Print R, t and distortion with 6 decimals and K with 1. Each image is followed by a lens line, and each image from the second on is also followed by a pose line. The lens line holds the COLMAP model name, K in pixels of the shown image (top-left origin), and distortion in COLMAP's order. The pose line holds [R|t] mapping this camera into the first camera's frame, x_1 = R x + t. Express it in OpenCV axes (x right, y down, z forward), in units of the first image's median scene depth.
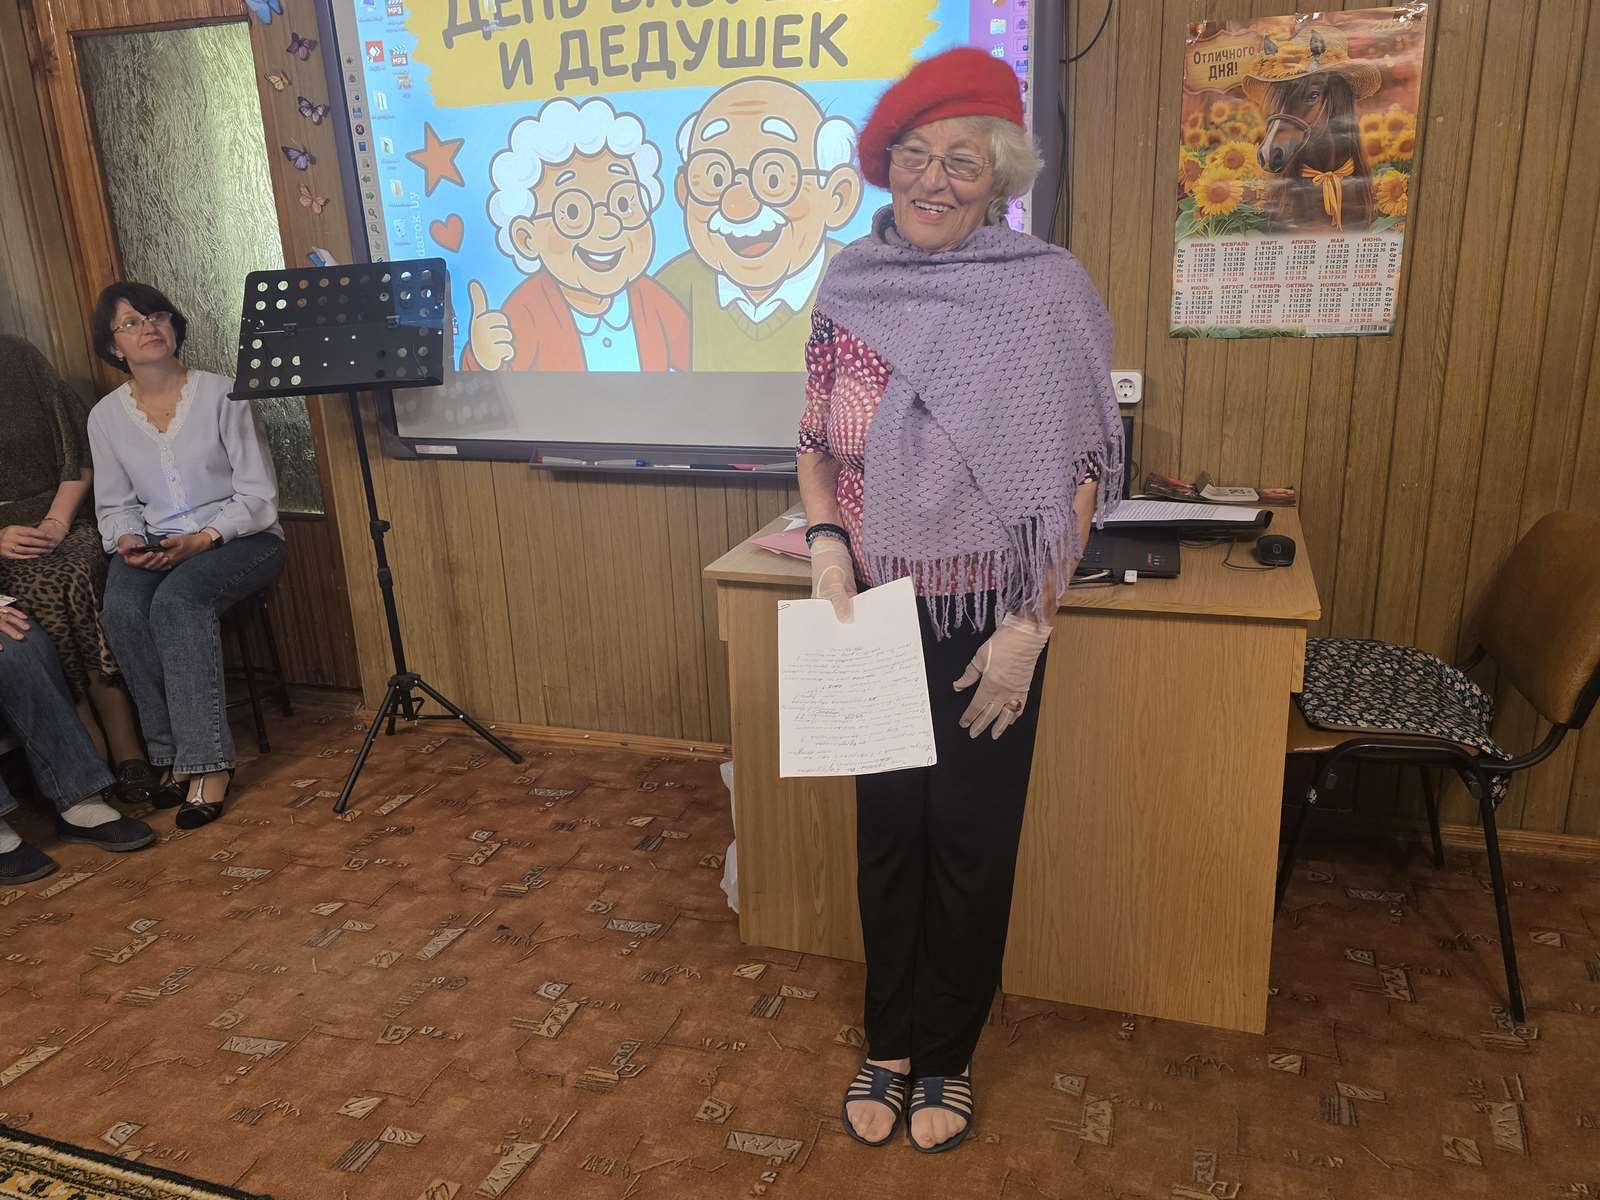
lens RADIAL K [[1248.9, 0, 796.6], [0, 1248.9, 591.8], [0, 0, 1]] dist [0.063188, -0.067803]
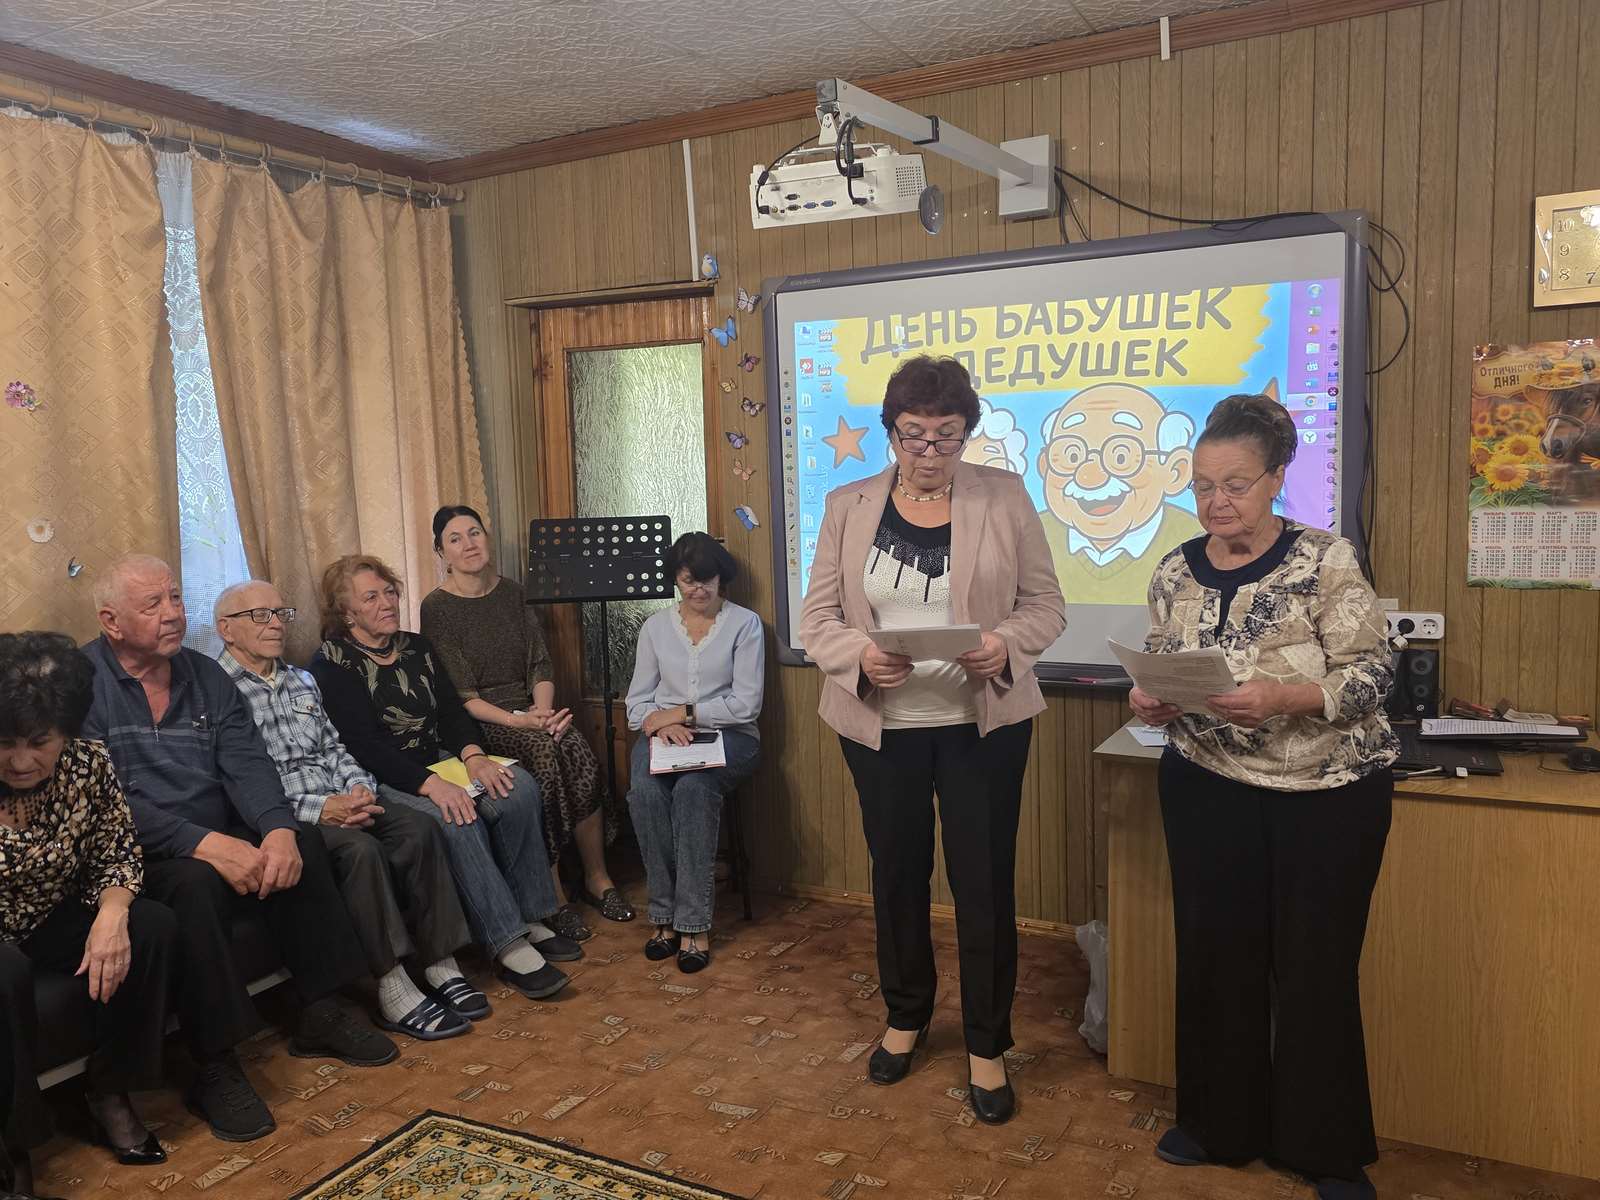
lens RADIAL K [[1248.9, 0, 768.0], [0, 1248.9, 584.2], [0, 0, 1]] dist [0.063188, -0.067803]
pose [[0.985457, 0.024804, -0.168104, -0.164999], [-0.057341, 0.979802, -0.191573, 0.068500], [0.159957, 0.198426, 0.966975, -0.289402]]
